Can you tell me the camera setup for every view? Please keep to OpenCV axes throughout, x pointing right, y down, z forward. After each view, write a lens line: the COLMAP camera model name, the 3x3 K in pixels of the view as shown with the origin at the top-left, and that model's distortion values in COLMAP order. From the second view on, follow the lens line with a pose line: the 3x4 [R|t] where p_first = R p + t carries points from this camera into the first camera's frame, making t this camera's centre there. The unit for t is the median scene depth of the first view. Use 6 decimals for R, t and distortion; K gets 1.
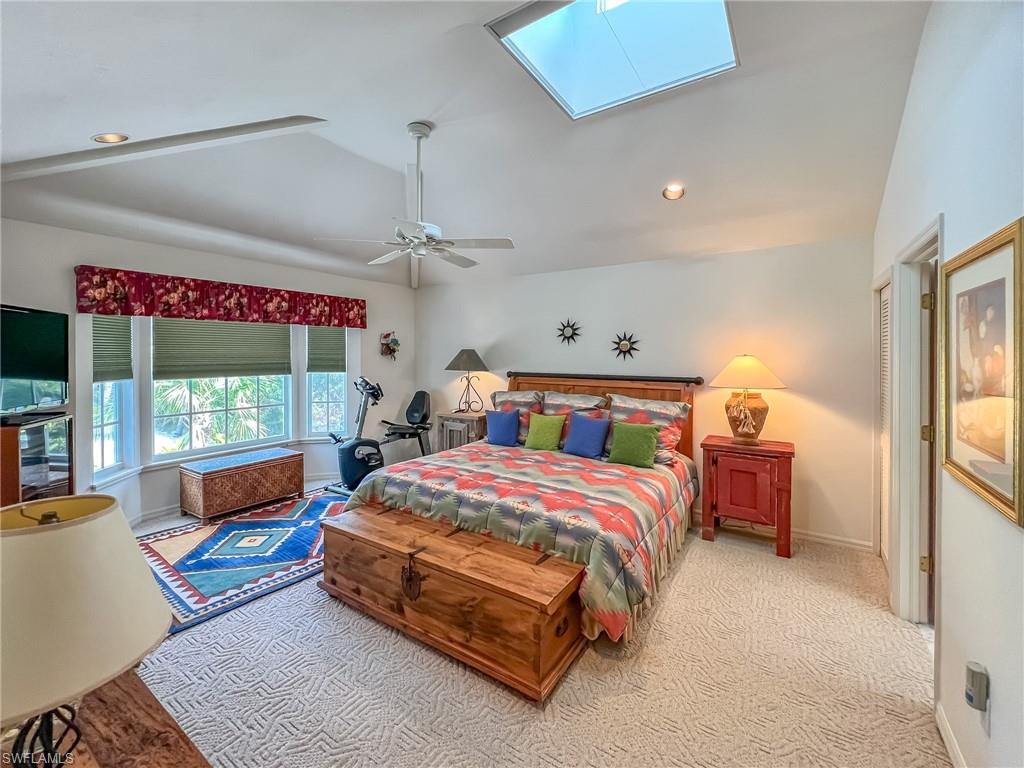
lens RADIAL K [[427.9, 0, 504.7], [0, 427.9, 354.6], [0, 0, 1]] dist [0.001371, -0.002470]
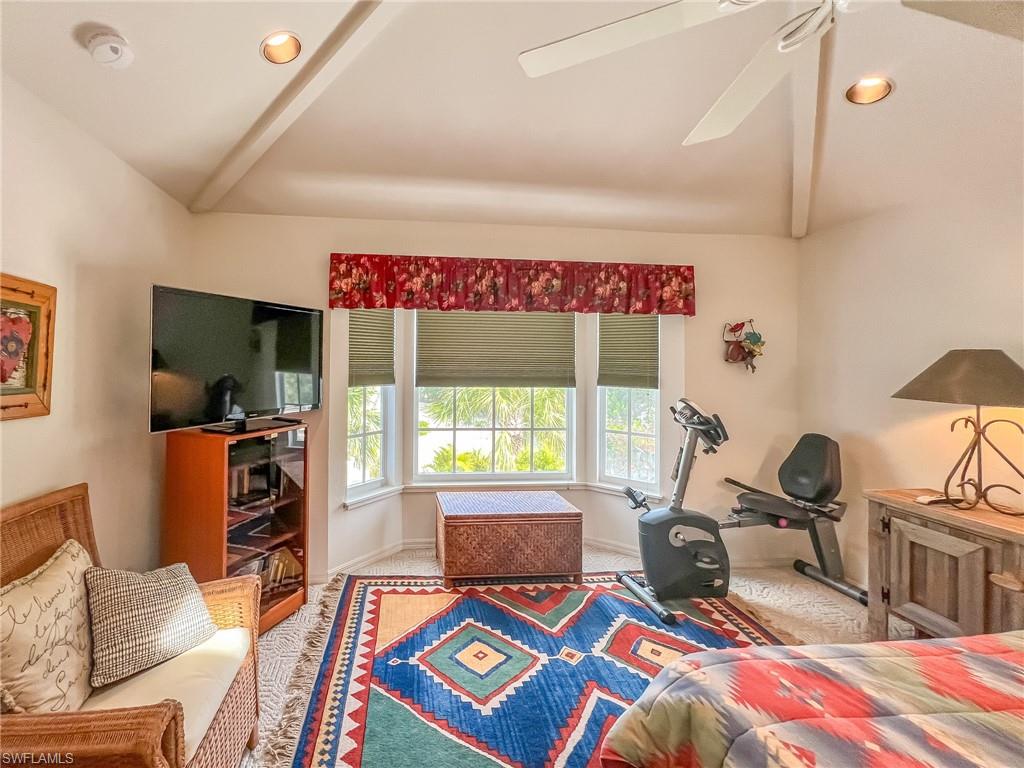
lens RADIAL K [[427.9, 0, 440.9], [0, 427.9, 353.5], [0, 0, 1]] dist [0.001371, -0.002470]
pose [[0.639866, -0.003301, -0.768480, -0.122008], [-0.014234, 0.999768, -0.016146, 0.006237], [0.768355, 0.021270, 0.639670, 0.453338]]
